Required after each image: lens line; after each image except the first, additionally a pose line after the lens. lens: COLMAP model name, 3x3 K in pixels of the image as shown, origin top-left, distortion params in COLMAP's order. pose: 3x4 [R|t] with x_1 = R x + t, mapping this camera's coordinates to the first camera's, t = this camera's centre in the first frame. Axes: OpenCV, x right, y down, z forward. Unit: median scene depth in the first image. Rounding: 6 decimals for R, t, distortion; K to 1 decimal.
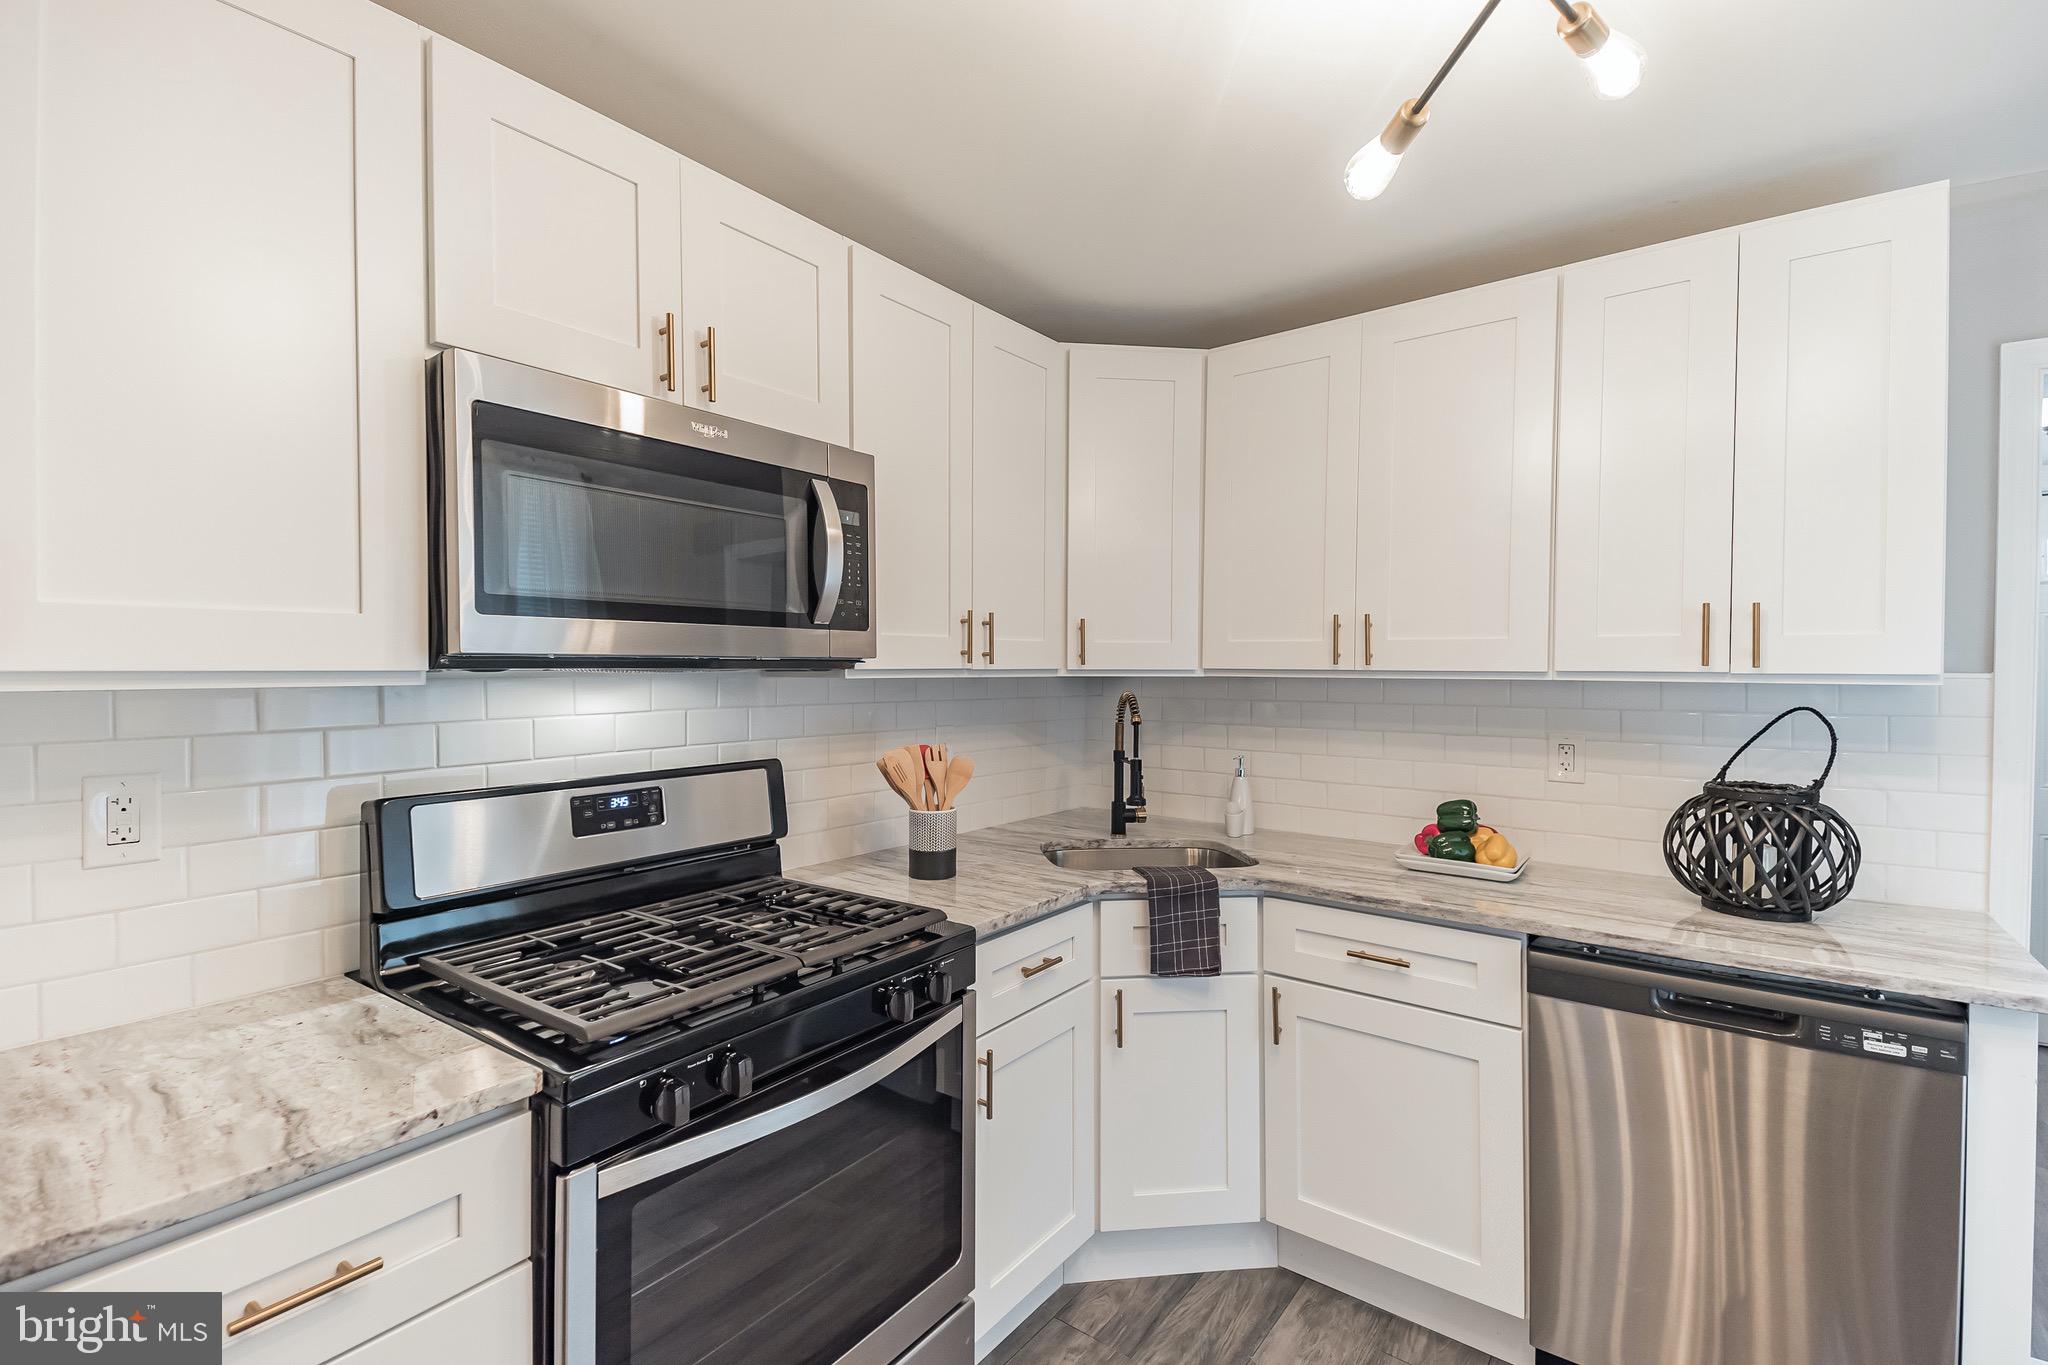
lens RADIAL K [[887.2, 0, 1023.0], [0, 887.2, 667.4], [0, 0, 1]] dist [0.074427, -0.045337]
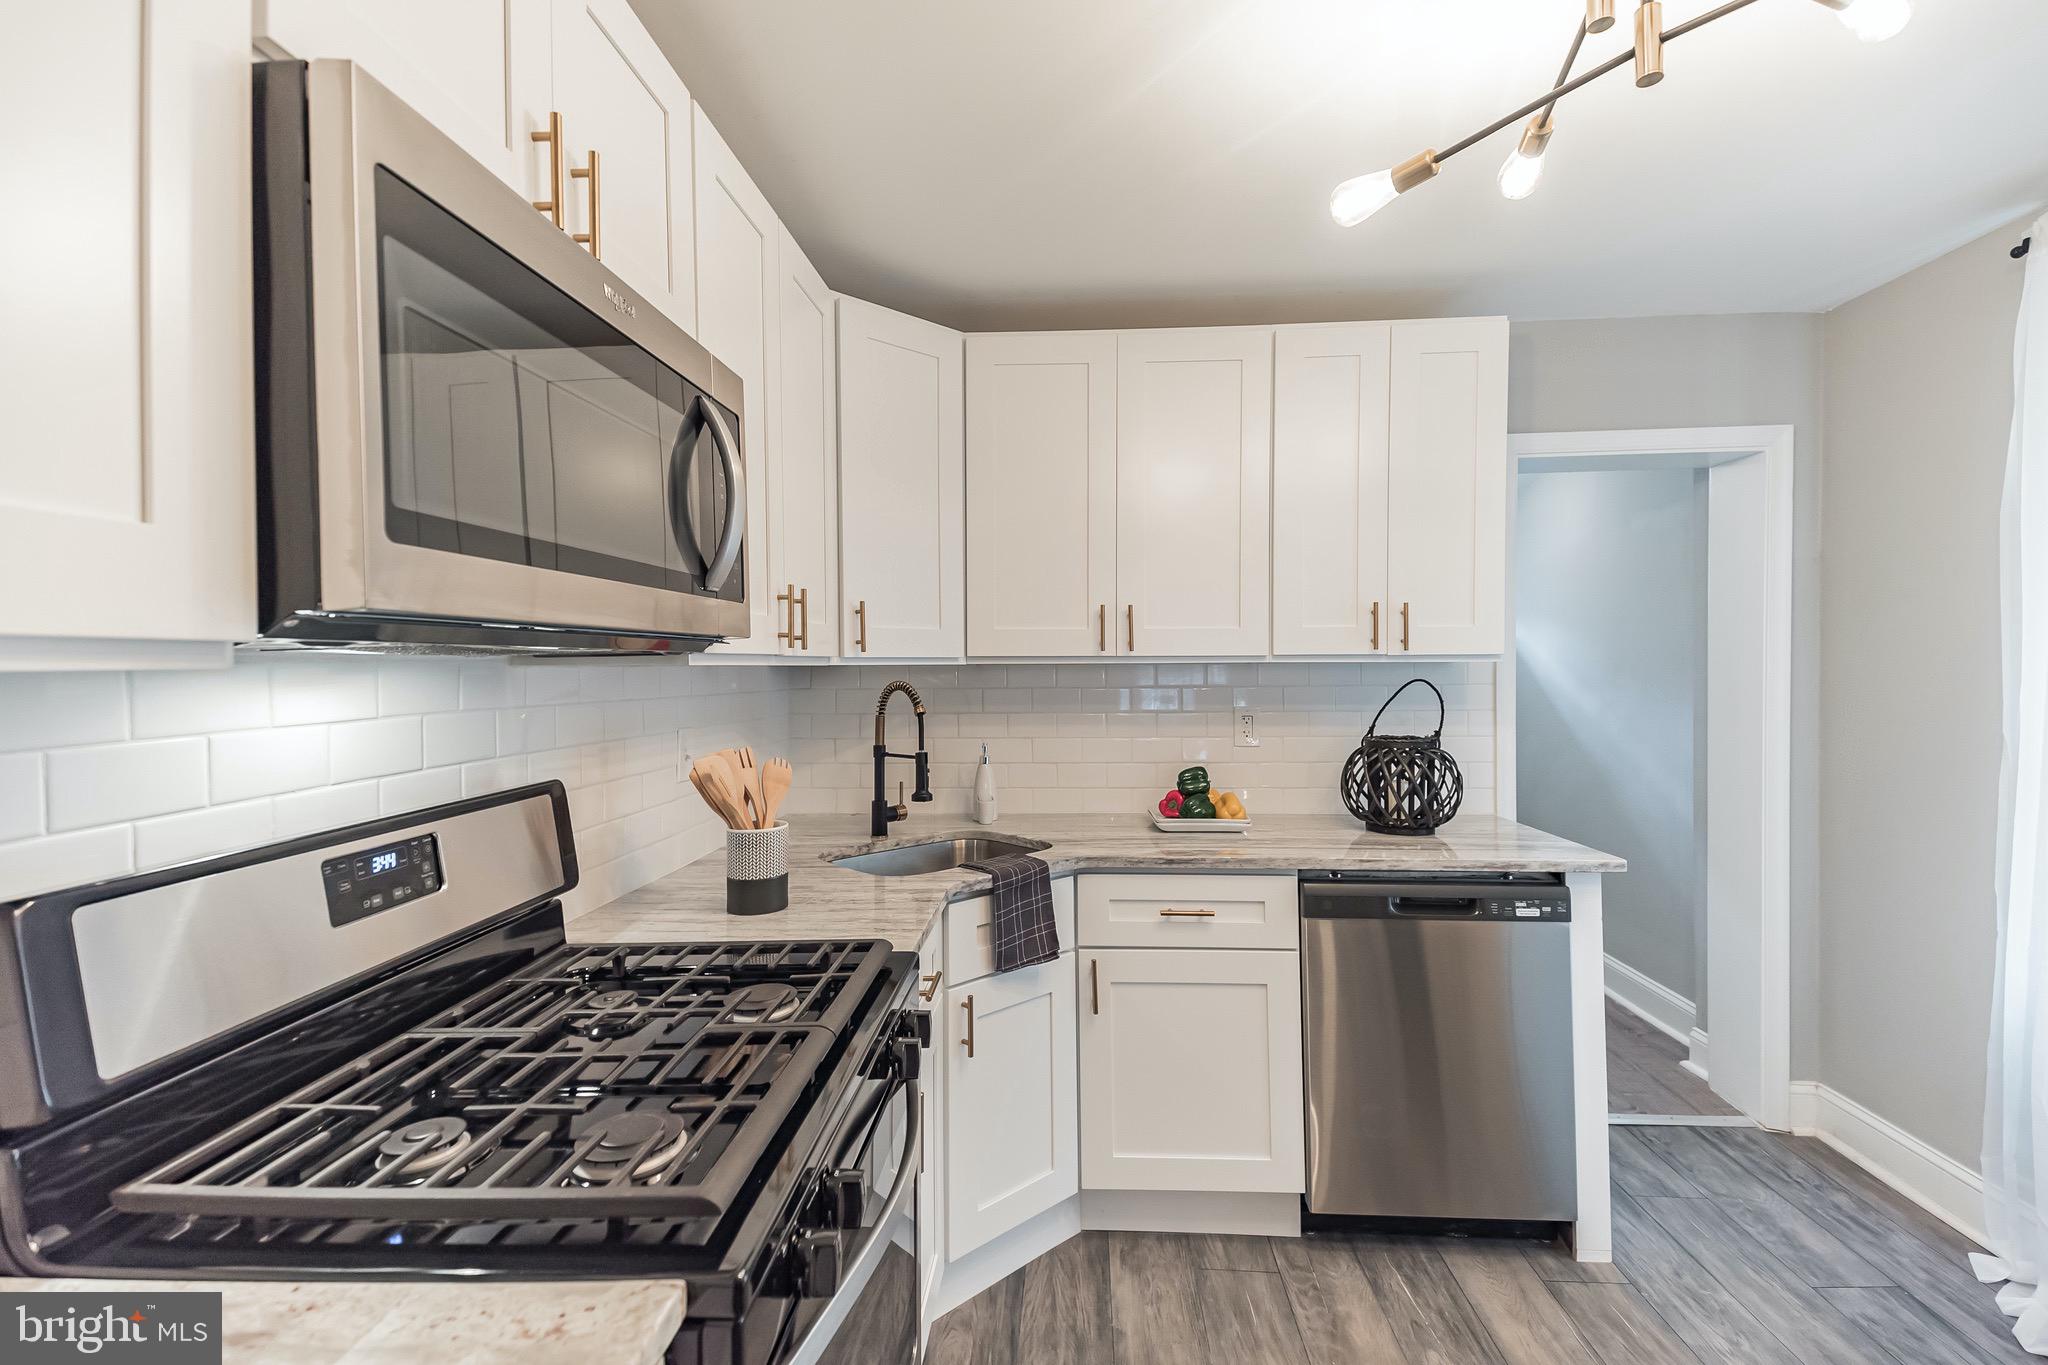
lens RADIAL K [[887.2, 0, 1023.0], [0, 887.2, 667.4], [0, 0, 1]] dist [0.074427, -0.045337]
pose [[0.824490, -0.009336, 0.565799, -0.400149], [0.010479, 0.999944, 0.001230, 0.016823], [-0.565779, 0.004915, 0.824542, 0.208702]]
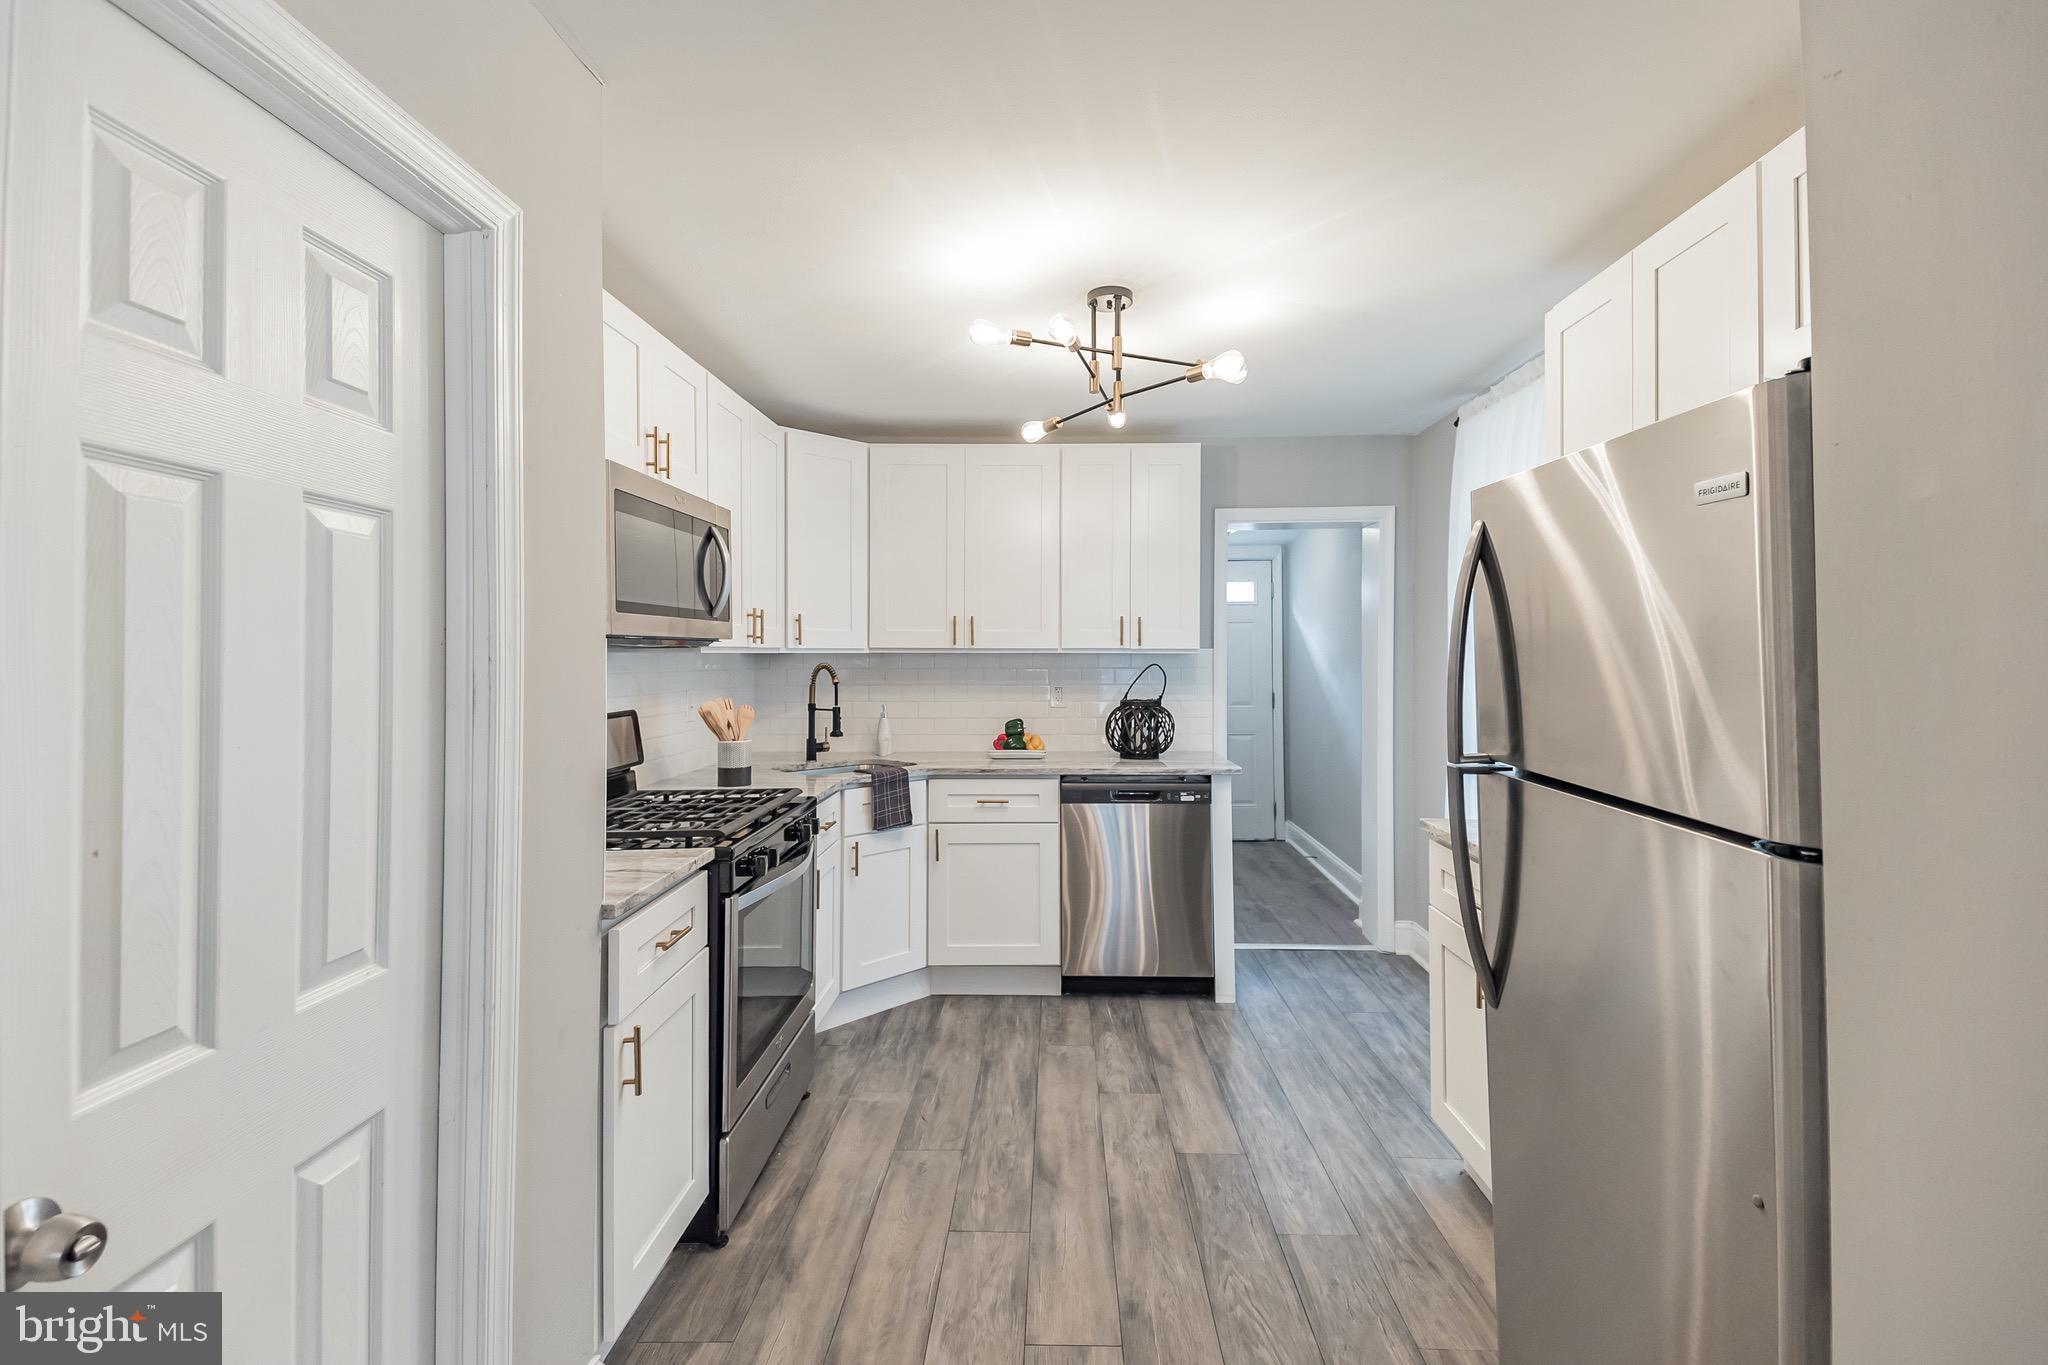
lens RADIAL K [[902.5, 0, 1034.4], [0, 902.5, 647.6], [0, 0, 1]] dist [0.078116, -0.048365]
pose [[0.803638, 0.000720, 0.595117, -0.667201], [0.004340, 0.999966, -0.007071, 0.017578], [-0.595102, 0.008265, 0.803608, -0.574734]]
